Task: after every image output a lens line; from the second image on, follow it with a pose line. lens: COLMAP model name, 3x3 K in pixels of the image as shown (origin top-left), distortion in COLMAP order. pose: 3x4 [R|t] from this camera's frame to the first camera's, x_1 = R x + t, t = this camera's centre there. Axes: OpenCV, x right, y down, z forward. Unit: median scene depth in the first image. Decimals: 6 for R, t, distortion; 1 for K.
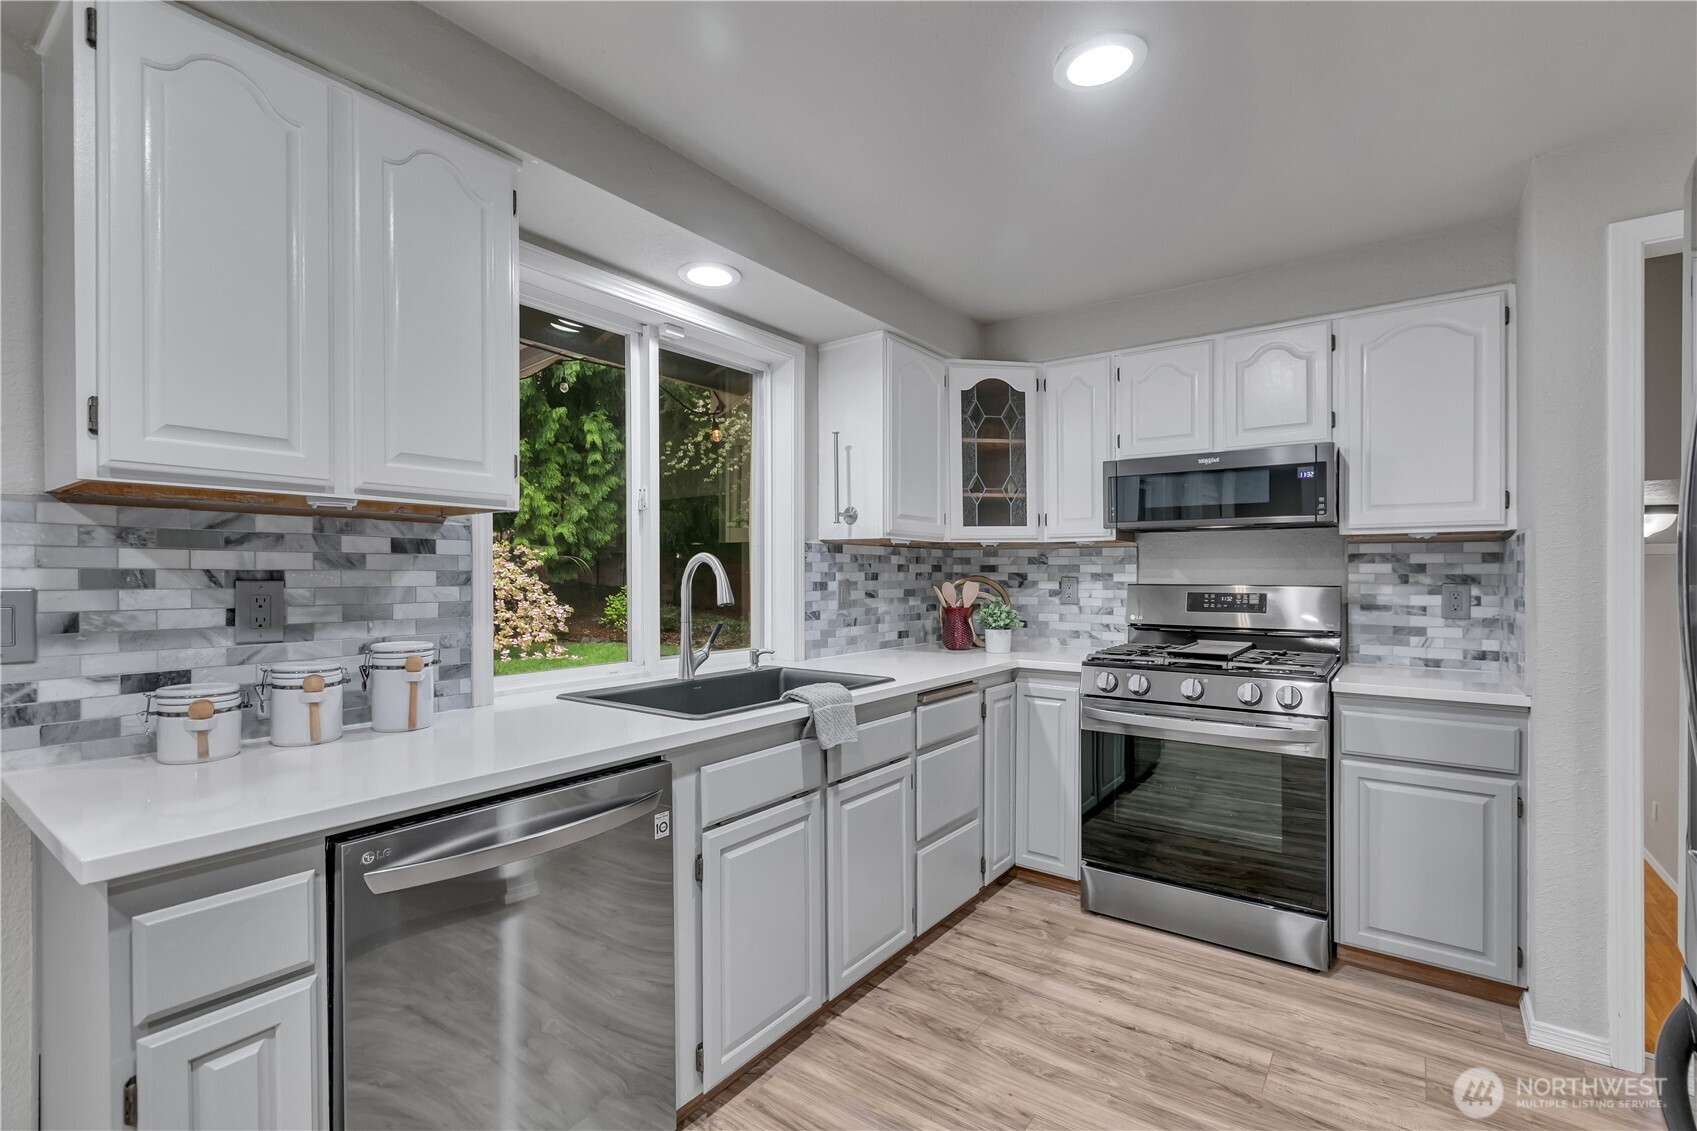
lens RADIAL K [[778.4, 0, 836.1], [0, 778.4, 576.8], [0, 0, 1]] dist [-0.003504, 0.001914]
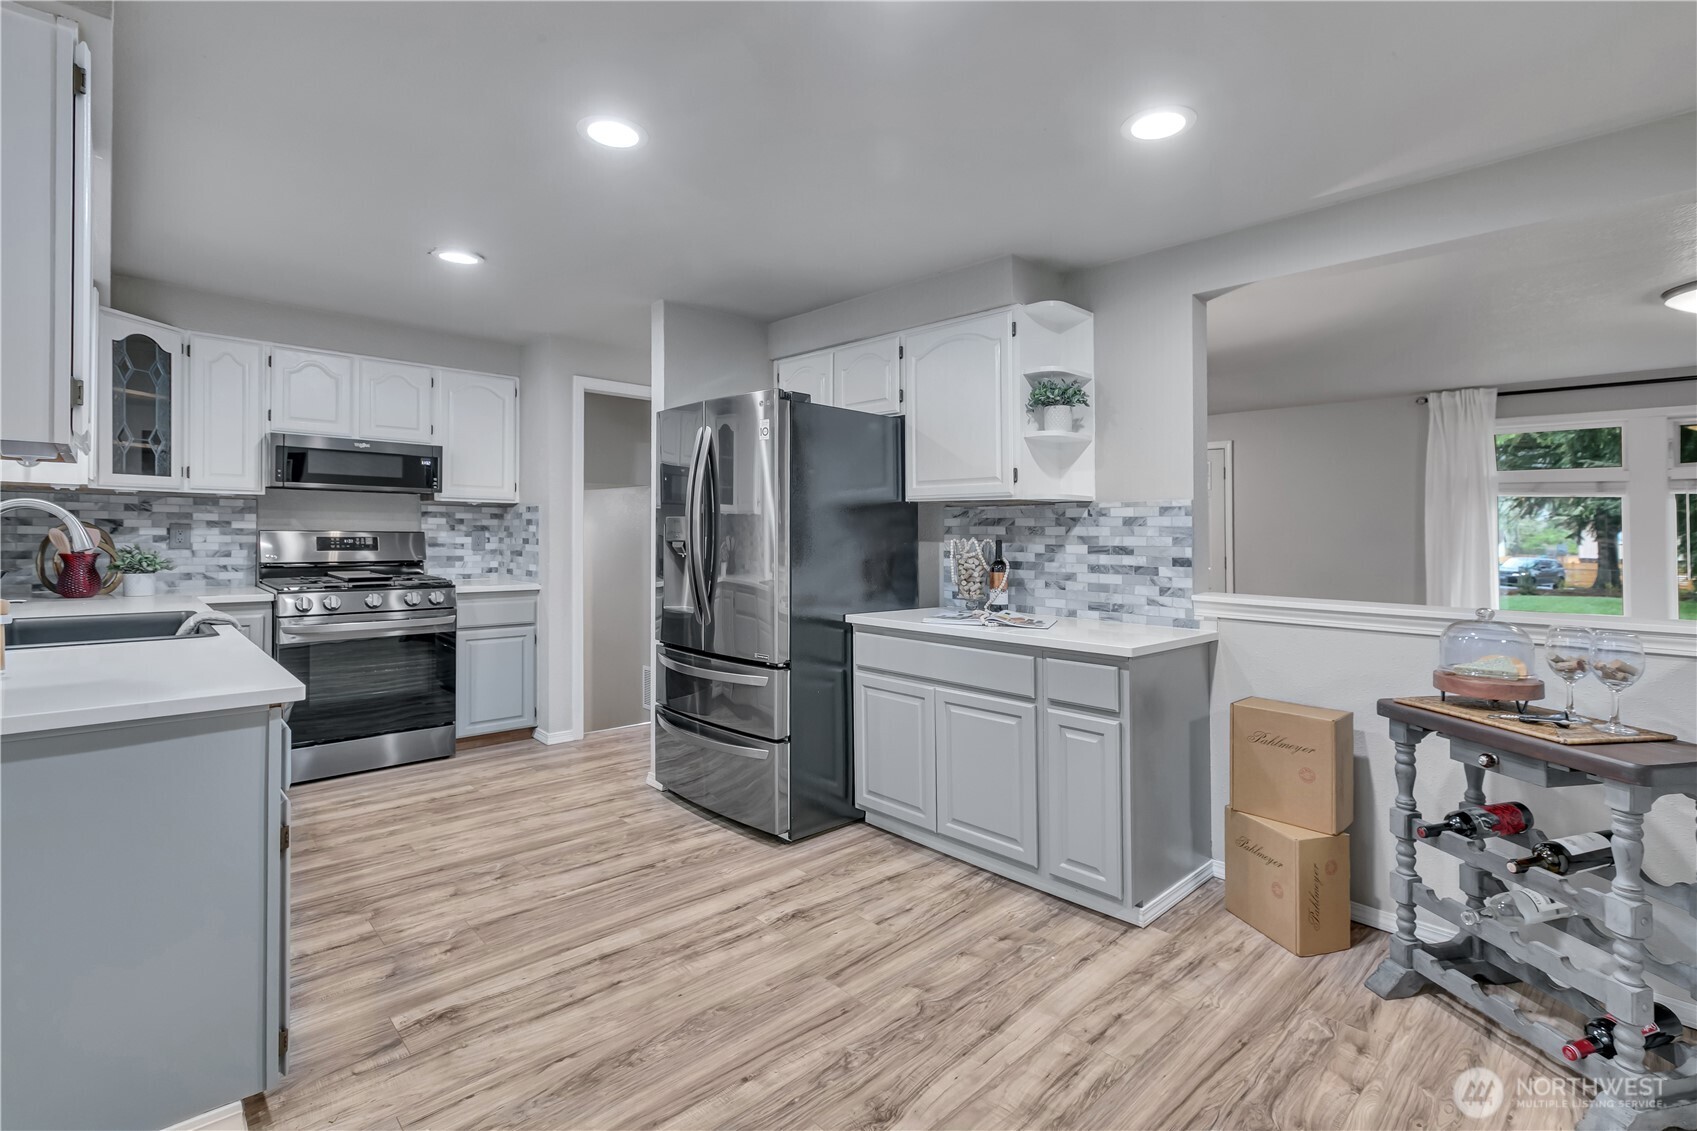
lens RADIAL K [[778.4, 0, 874.6], [0, 778.4, 532.5], [0, 0, 1]] dist [-0.003504, 0.001914]
pose [[0.162207, -0.001099, 0.986756, -0.824787], [-0.010311, 0.999943, 0.002809, -0.000984], [-0.986703, -0.010630, 0.162187, -0.181339]]
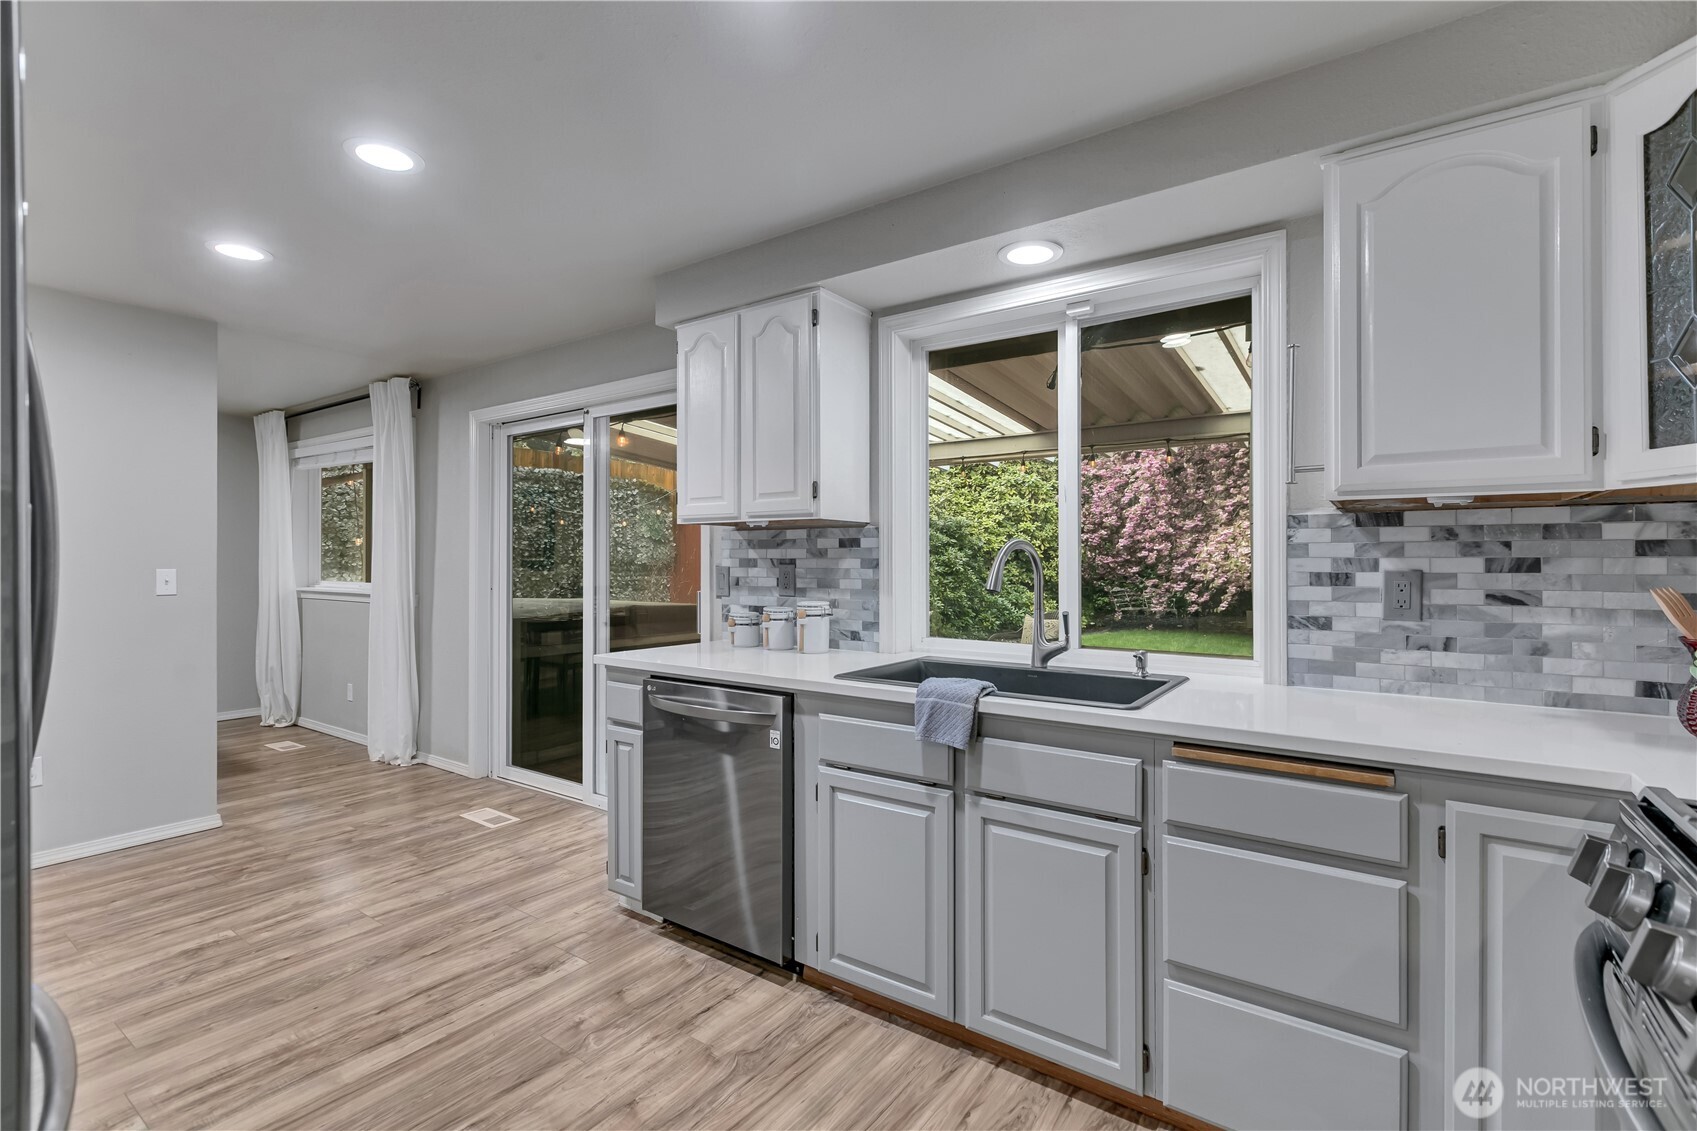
lens RADIAL K [[753.4, 0, 853.9], [0, 753.4, 563.9], [0, 0, 1]] dist [-0.005164, 0.000984]
pose [[0.027588, 0.003384, -0.999614, 0.669635], [-0.004195, 0.999986, 0.003269, -0.001323], [0.999611, 0.004103, 0.027601, 0.648330]]
